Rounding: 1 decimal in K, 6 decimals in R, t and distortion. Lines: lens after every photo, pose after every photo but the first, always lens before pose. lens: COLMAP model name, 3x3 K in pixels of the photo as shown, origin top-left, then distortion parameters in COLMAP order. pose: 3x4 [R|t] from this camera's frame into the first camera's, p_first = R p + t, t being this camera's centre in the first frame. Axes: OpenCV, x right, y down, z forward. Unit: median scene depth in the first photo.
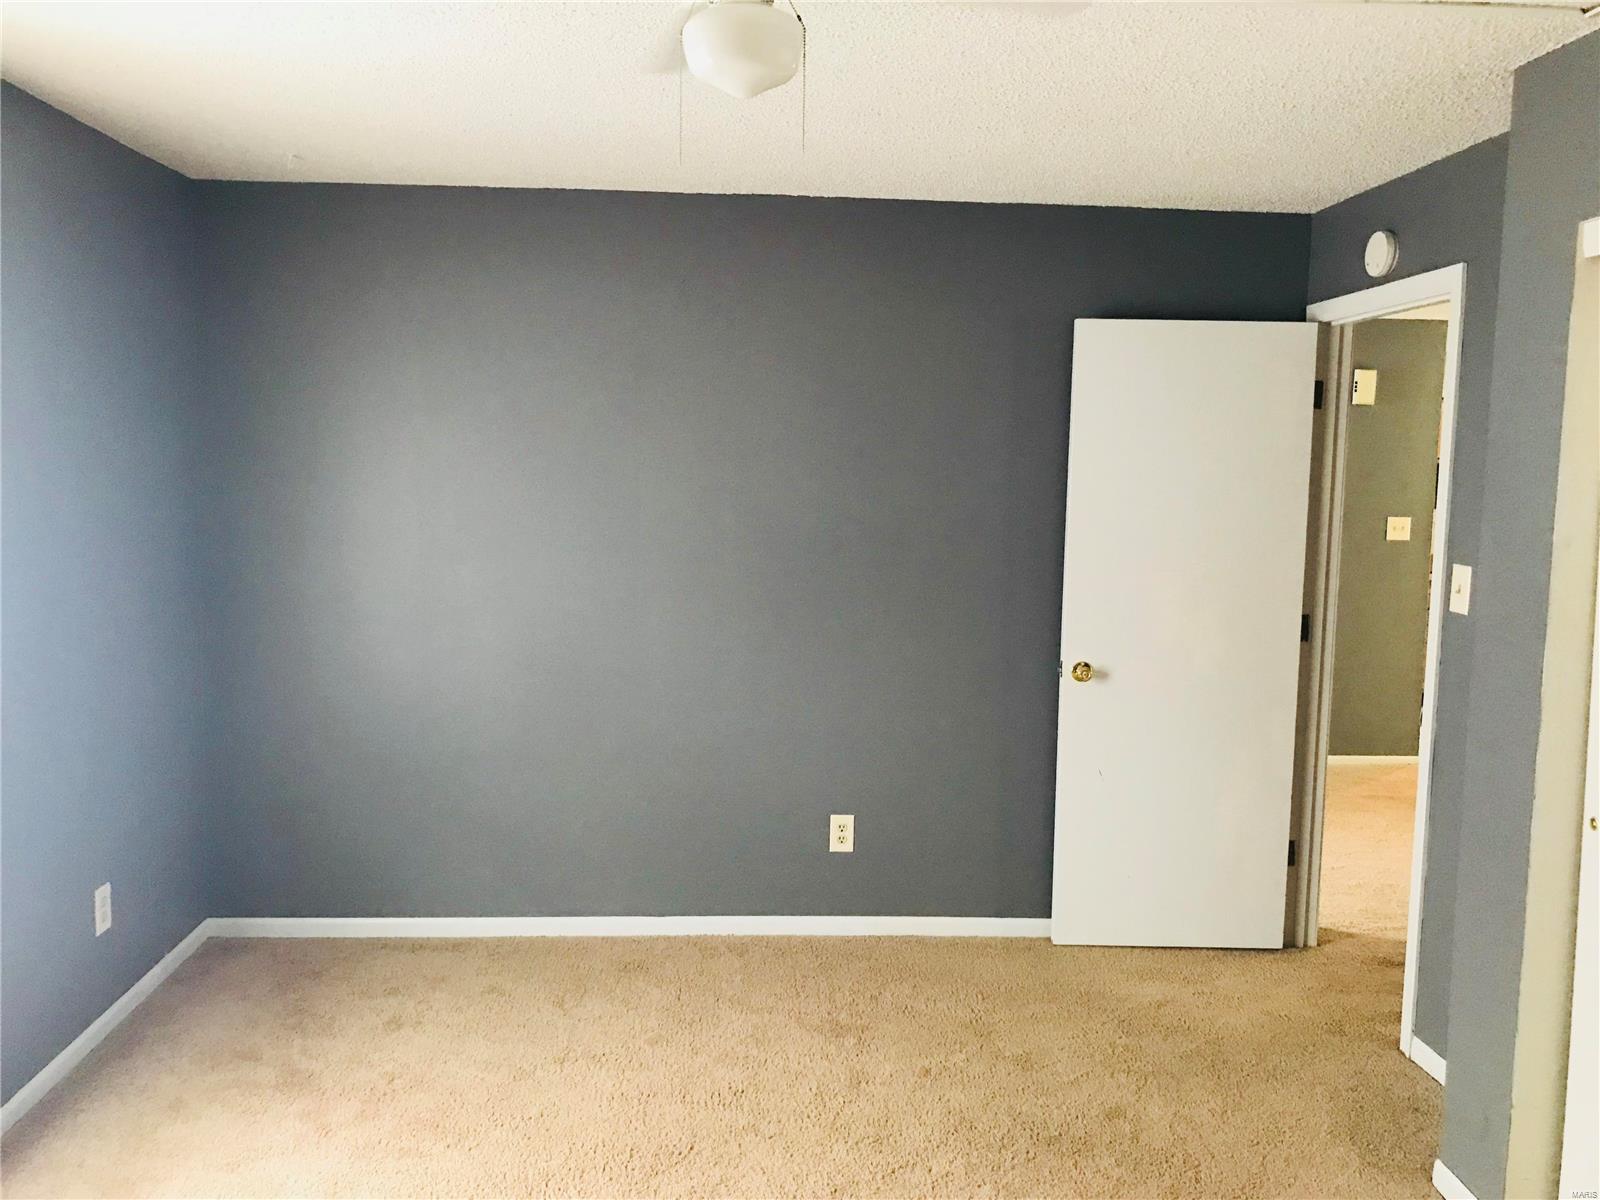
lens RADIAL K [[1321.3, 0, 799.9], [0, 1321.3, 593.0], [0, 0, 1]] dist [0.004165, 0.000148]
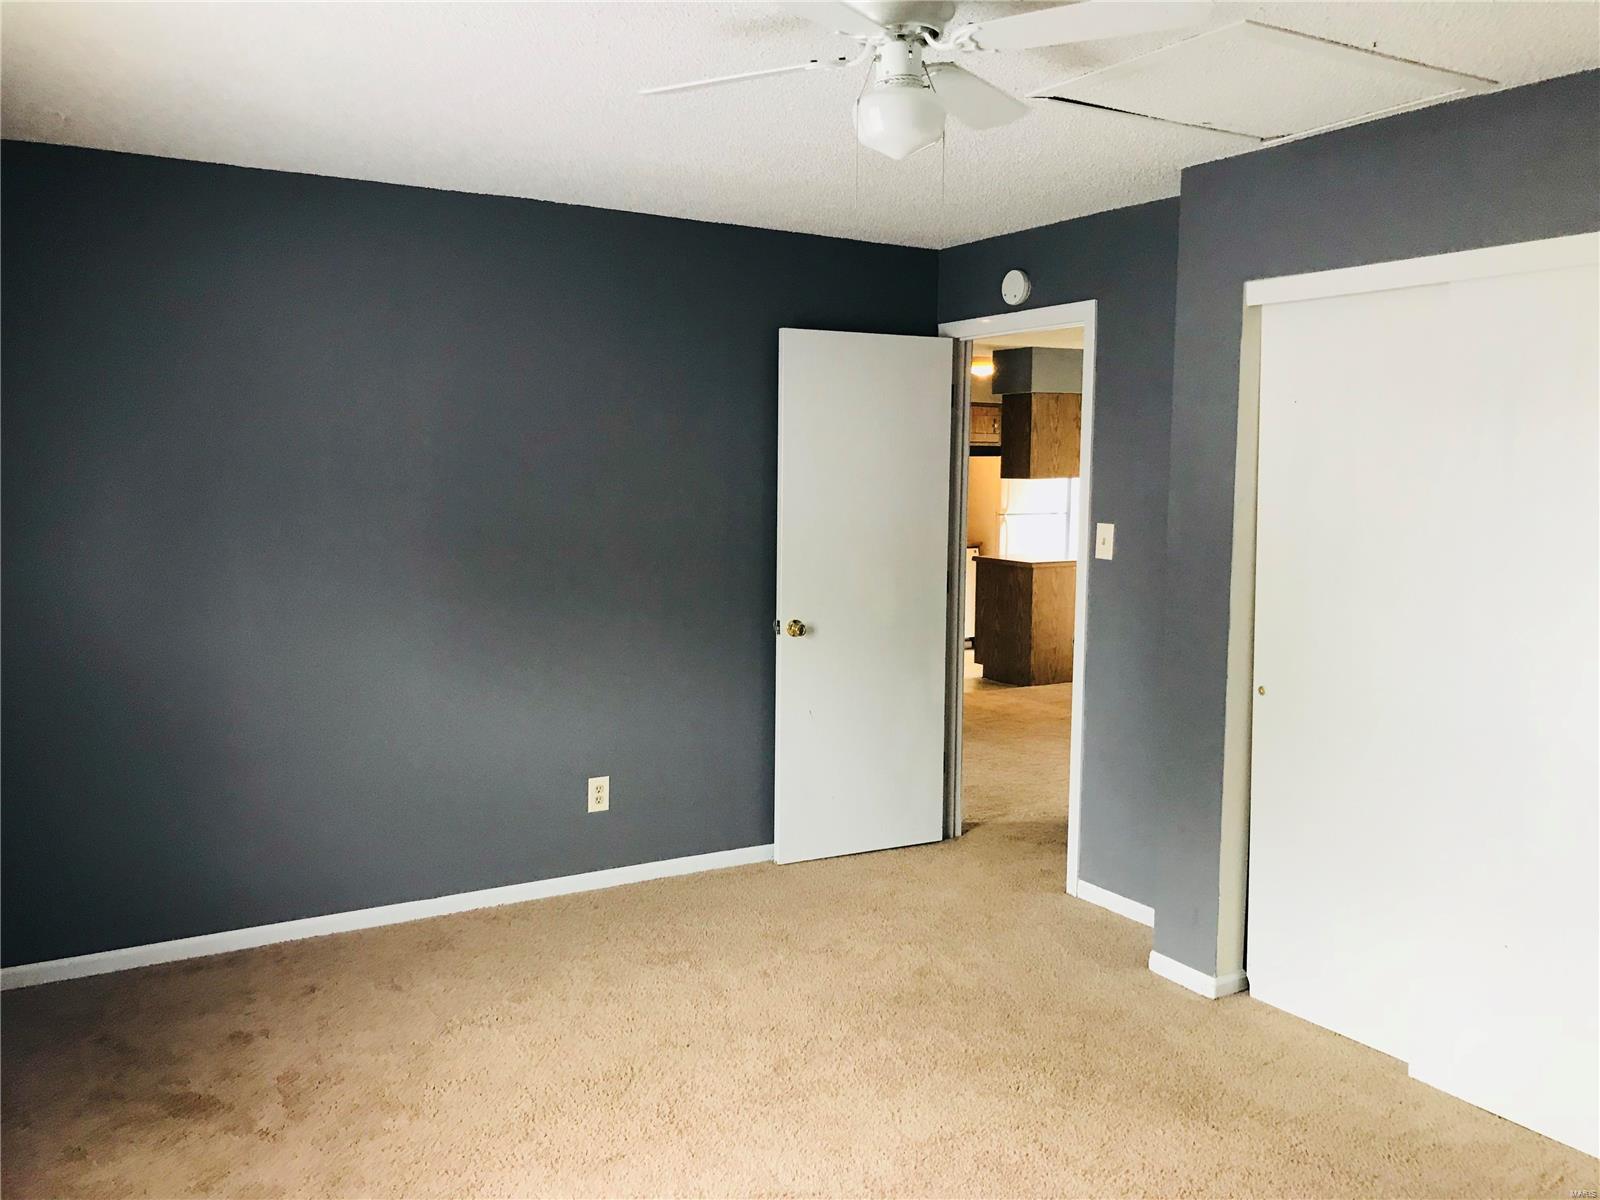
lens RADIAL K [[1298.3, 0, 797.1], [0, 1298.3, 602.5], [0, 0, 1]] dist [-0.005401, -0.003794]
pose [[0.885849, -0.061710, 0.459852, -0.316493], [0.055161, 0.998094, 0.027680, 0.003863], [-0.460683, 0.000846, 0.887564, -0.025290]]
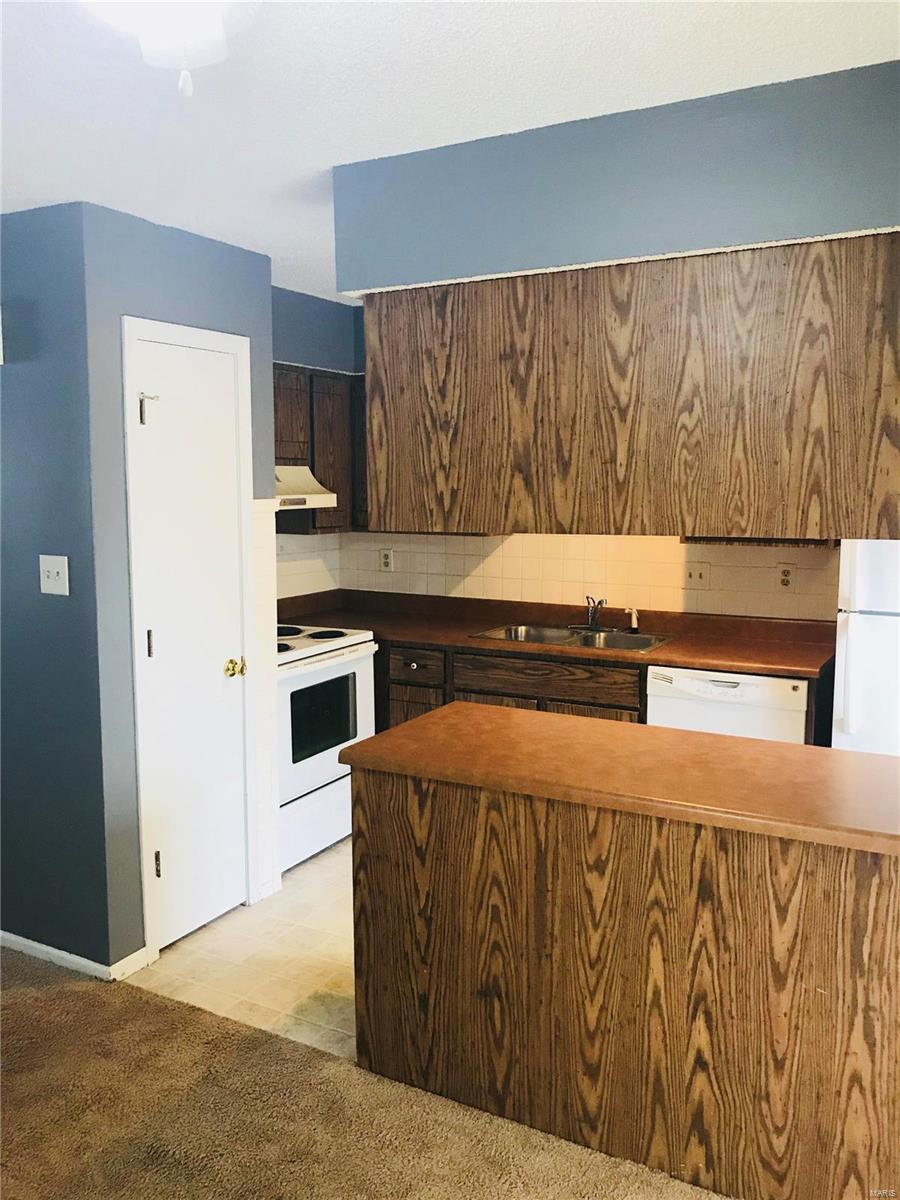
lens RADIAL K [[988.2, 0, 455.6], [0, 988.2, 599.0], [0, 0, 1]] dist [0.010017, 0.003384]
pose [[0.842338, 0.049392, -0.536682, 0.583116], [-0.041045, 0.998779, 0.027498, -0.048679], [0.537385, -0.001135, 0.843336, 0.624017]]
